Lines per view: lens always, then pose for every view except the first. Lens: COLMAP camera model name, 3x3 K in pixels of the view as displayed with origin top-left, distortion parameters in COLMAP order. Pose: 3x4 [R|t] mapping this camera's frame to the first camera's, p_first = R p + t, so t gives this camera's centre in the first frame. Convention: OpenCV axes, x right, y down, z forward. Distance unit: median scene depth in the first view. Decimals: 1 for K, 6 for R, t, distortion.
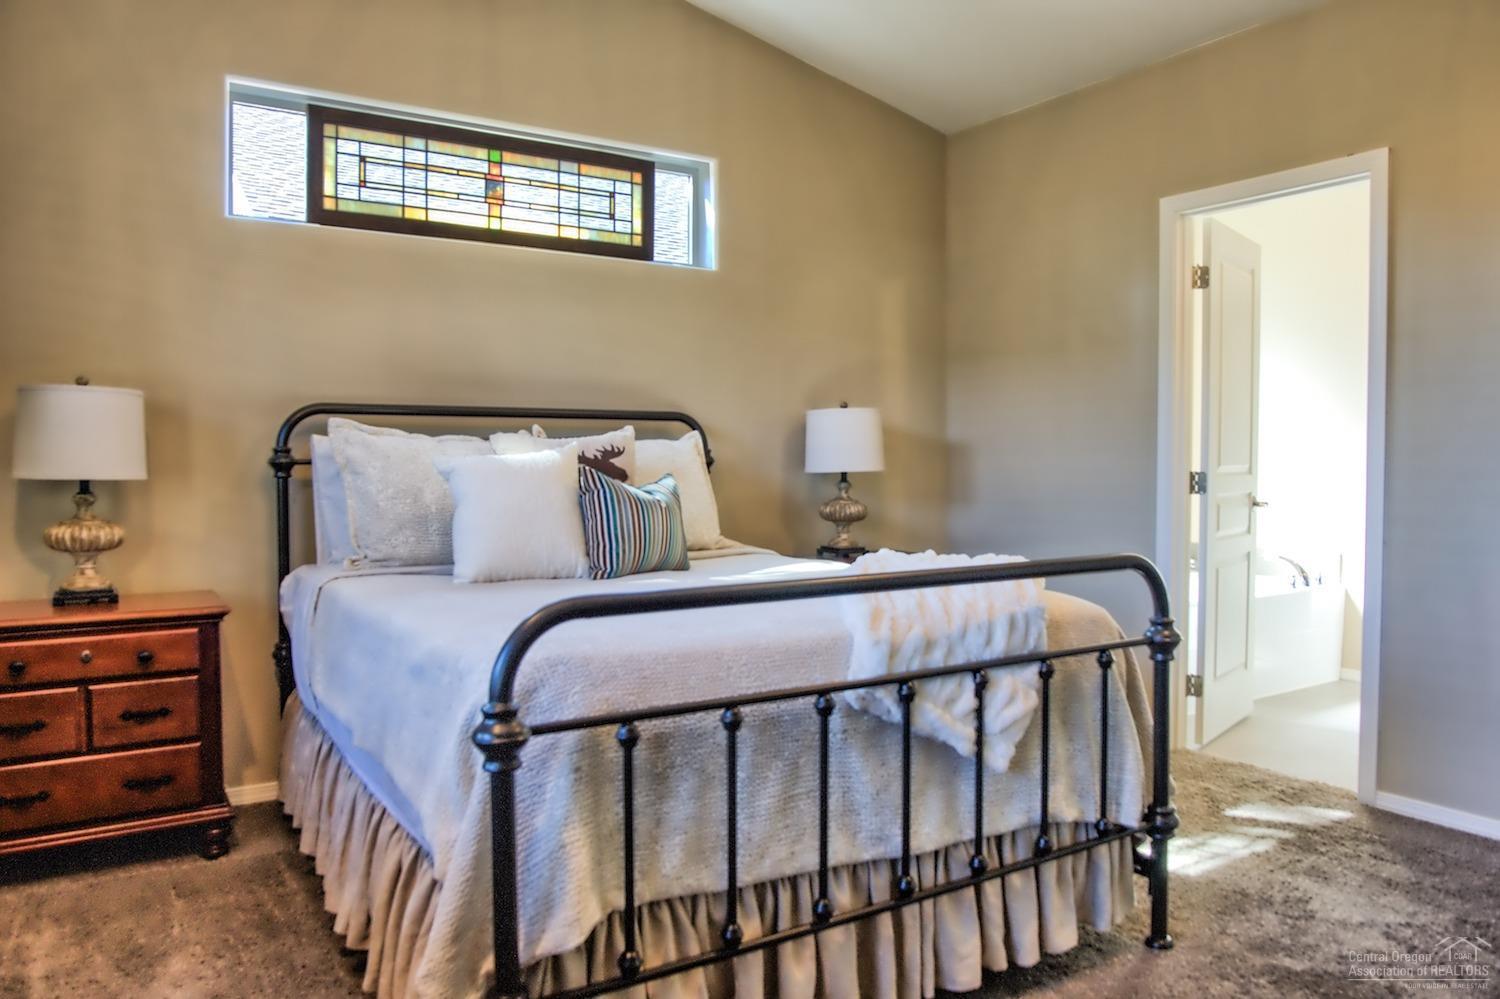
lens RADIAL K [[1045.4, 0, 750.0], [0, 1045.4, 499.5], [0, 0, 1]] dist [-0.081173, 0.001054]
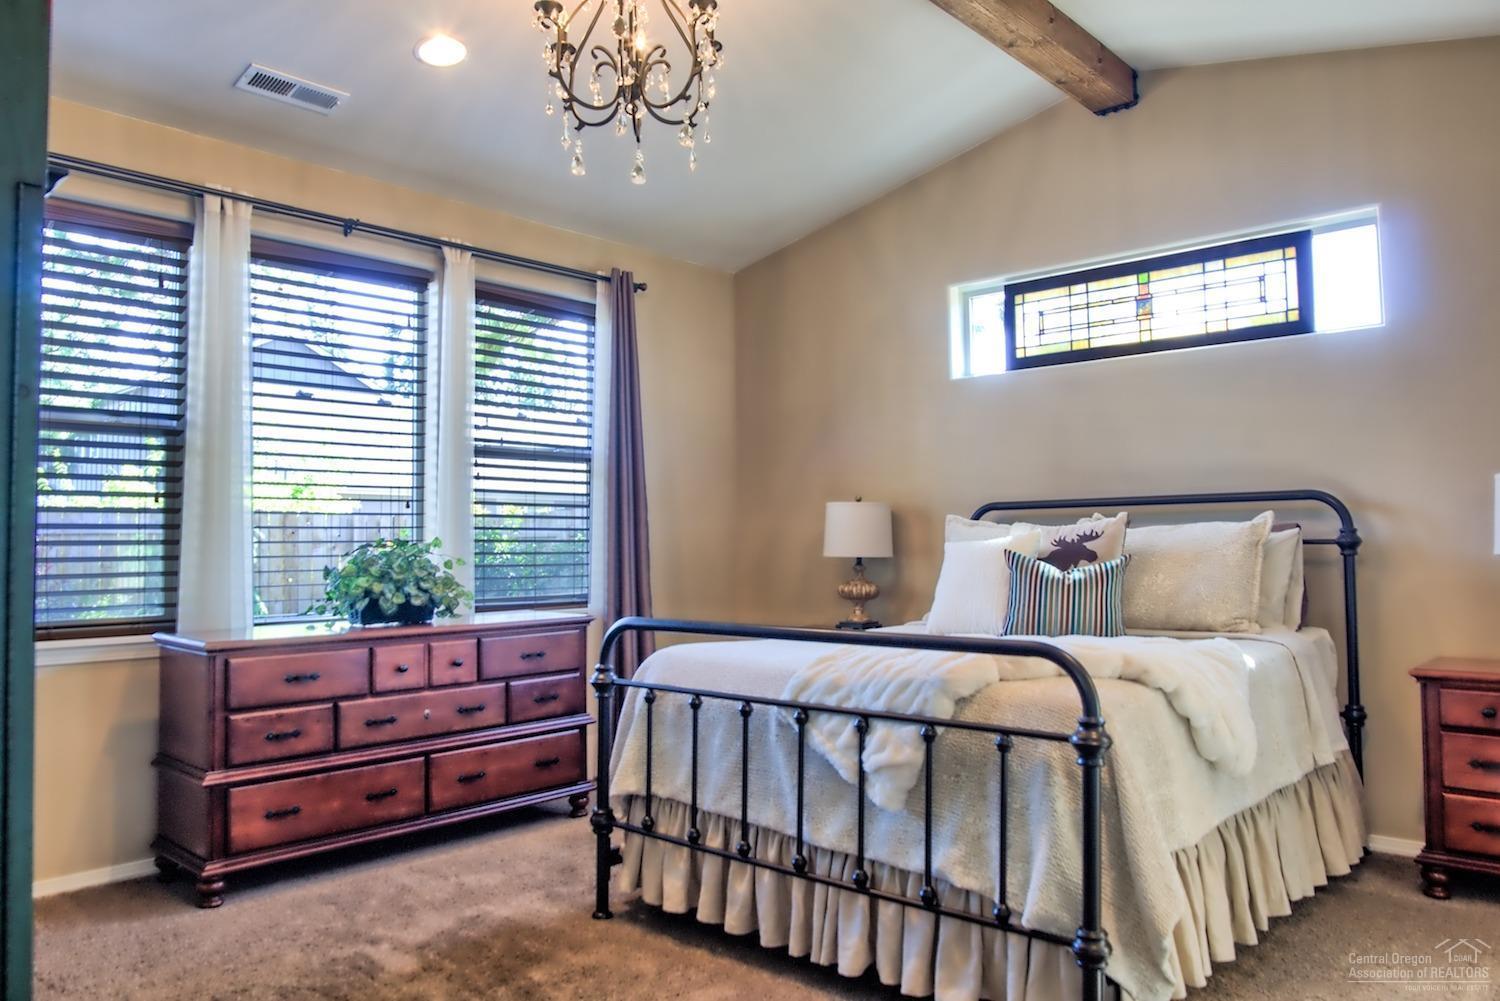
lens RADIAL K [[1045.4, 0, 750.0], [0, 1045.4, 500.5], [0, 0, 1]] dist [-0.081173, 0.001054]
pose [[0.249415, -0.046071, -0.967300, 0.823275], [-0.026134, 0.998184, -0.054280, -0.012111], [0.968044, 0.038818, 0.247758, 0.329390]]
